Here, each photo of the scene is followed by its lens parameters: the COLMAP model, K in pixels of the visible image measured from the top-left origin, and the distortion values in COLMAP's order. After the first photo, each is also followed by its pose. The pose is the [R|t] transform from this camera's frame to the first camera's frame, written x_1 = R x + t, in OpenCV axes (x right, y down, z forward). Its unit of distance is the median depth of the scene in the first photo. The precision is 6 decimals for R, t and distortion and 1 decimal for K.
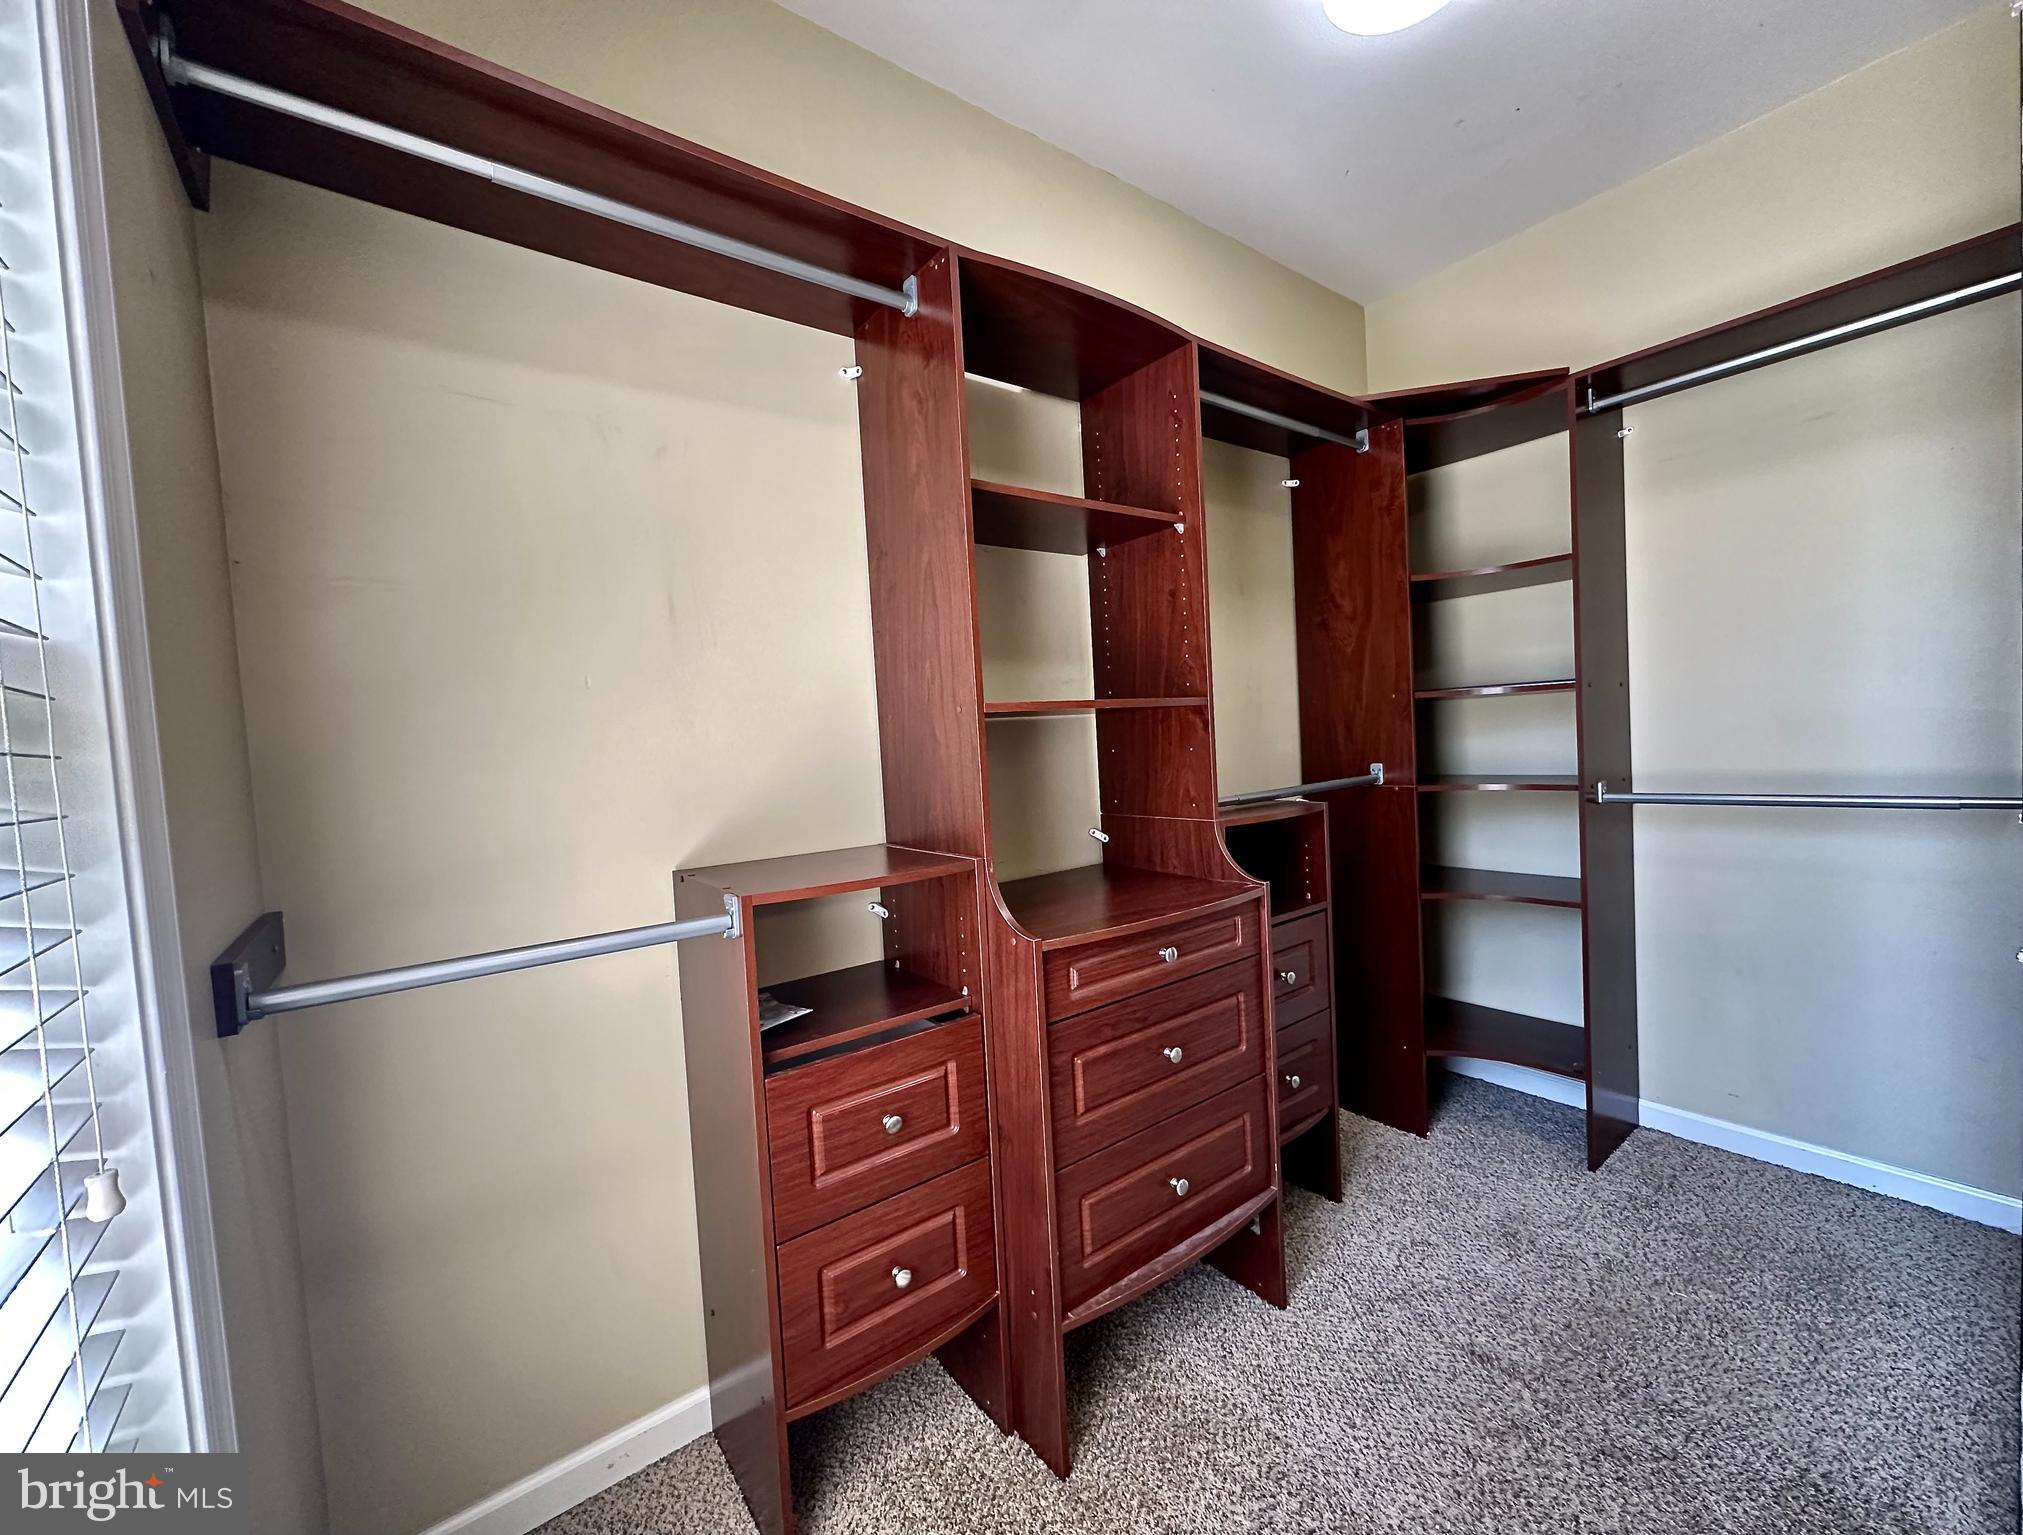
lens RADIAL K [[826.6, 0, 1005.7], [0, 826.6, 773.4], [0, 0, 1]] dist [-0.000727, -0.000056]
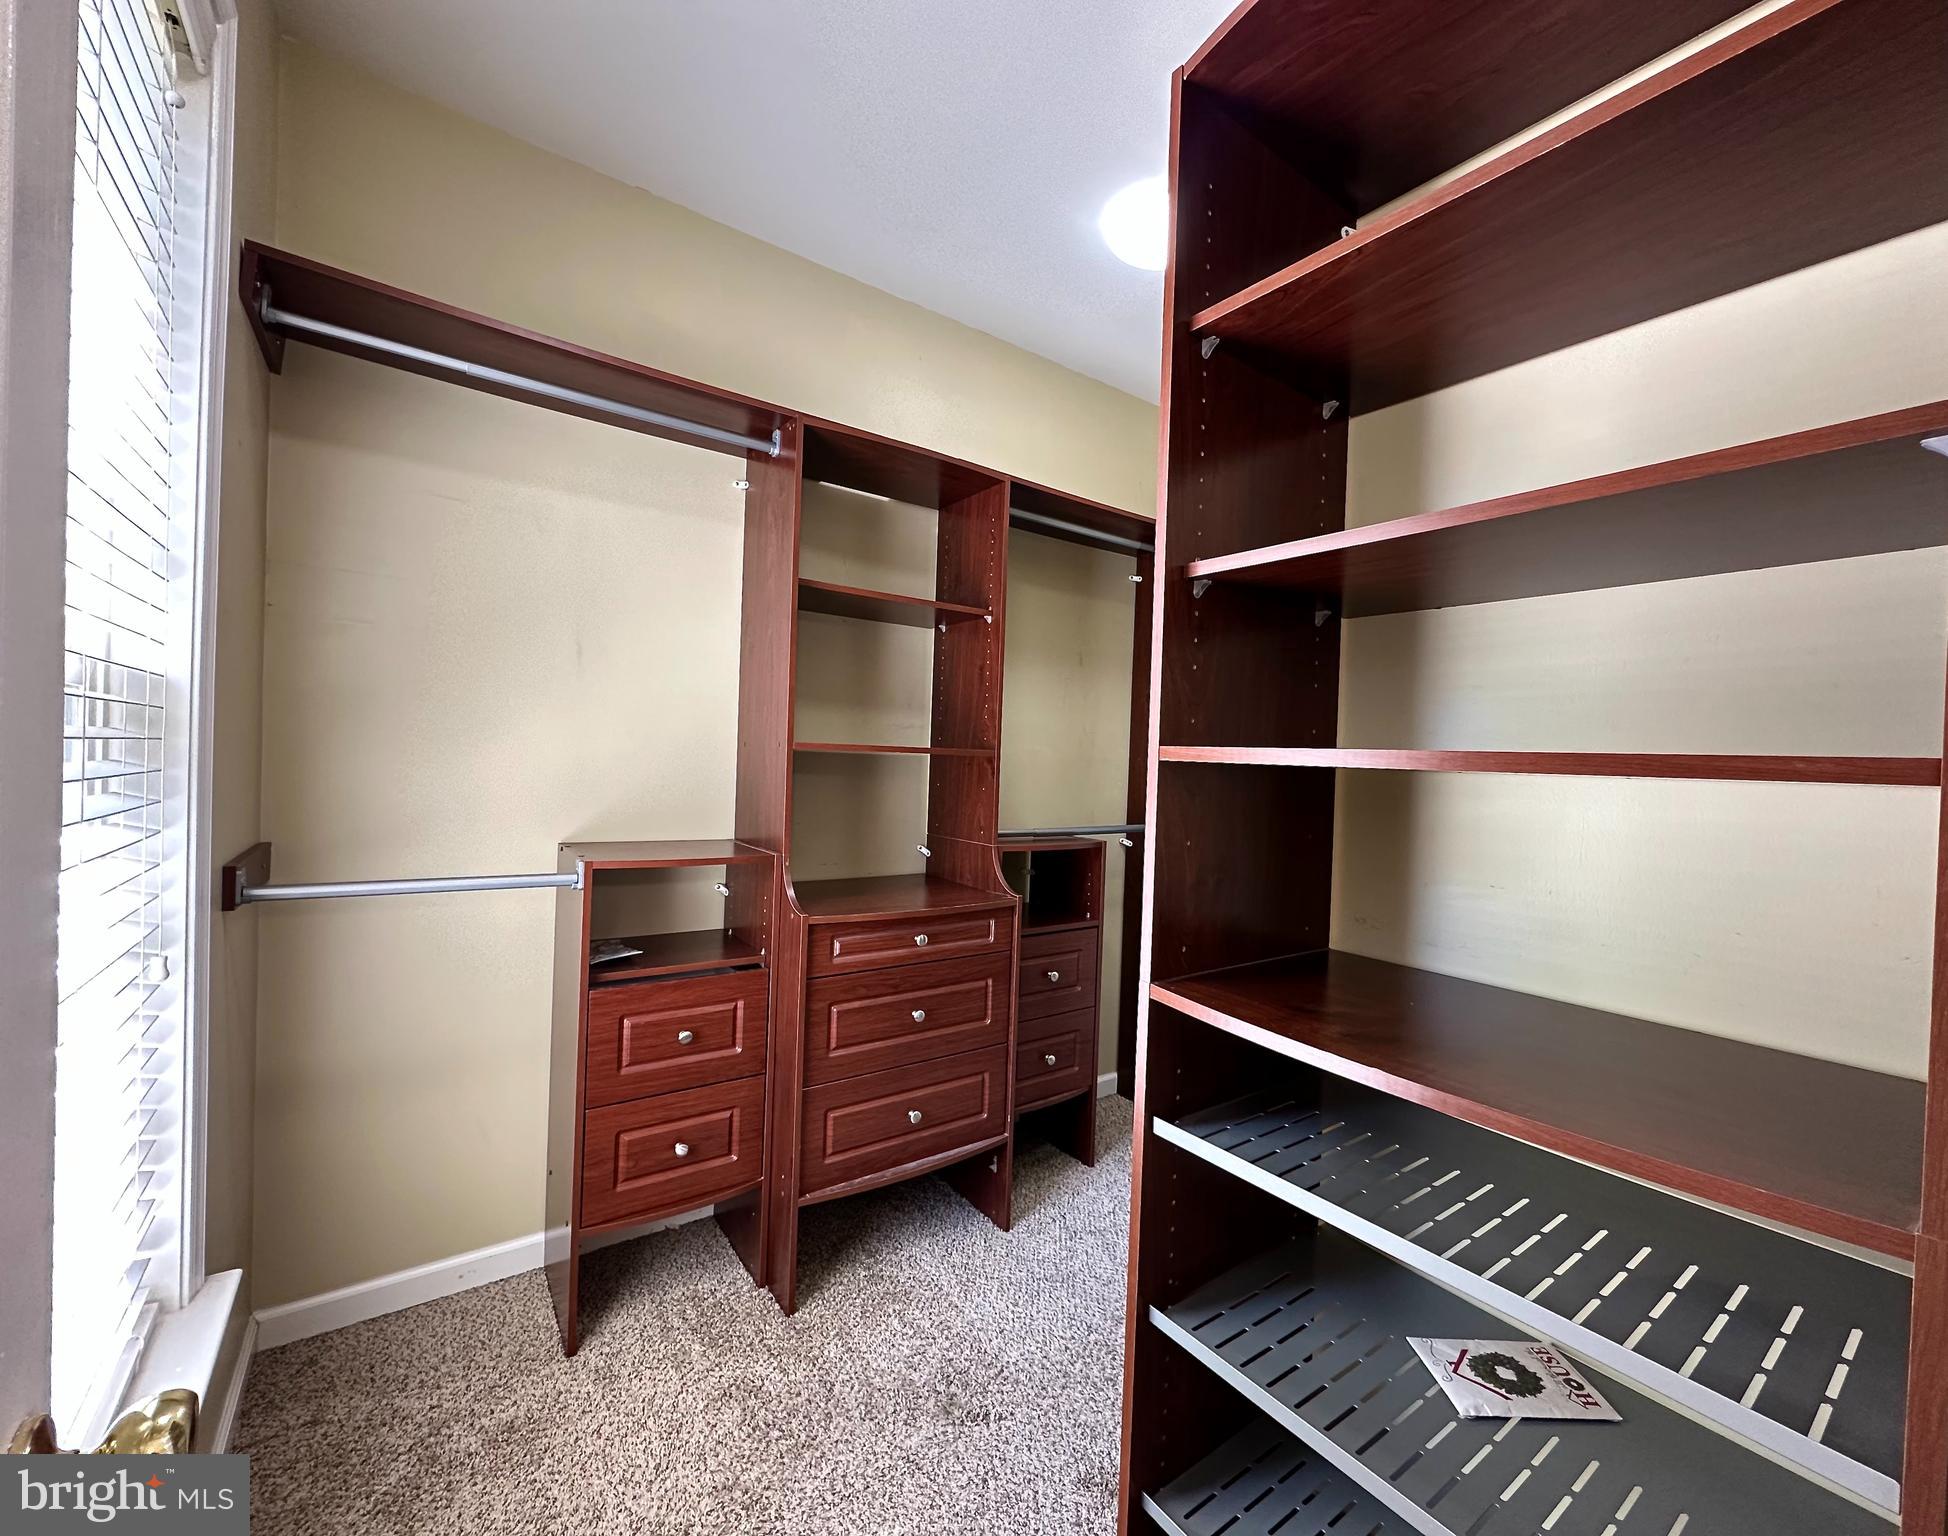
lens RADIAL K [[802.2, 0, 981.7], [0, 802.2, 767.3], [0, 0, 1]] dist [-0.001679, -0.000135]
pose [[0.995641, 0.092862, -0.008750, 0.293525], [-0.093108, 0.995076, -0.033980, -0.025976], [0.005551, 0.034647, 0.999384, -0.323790]]
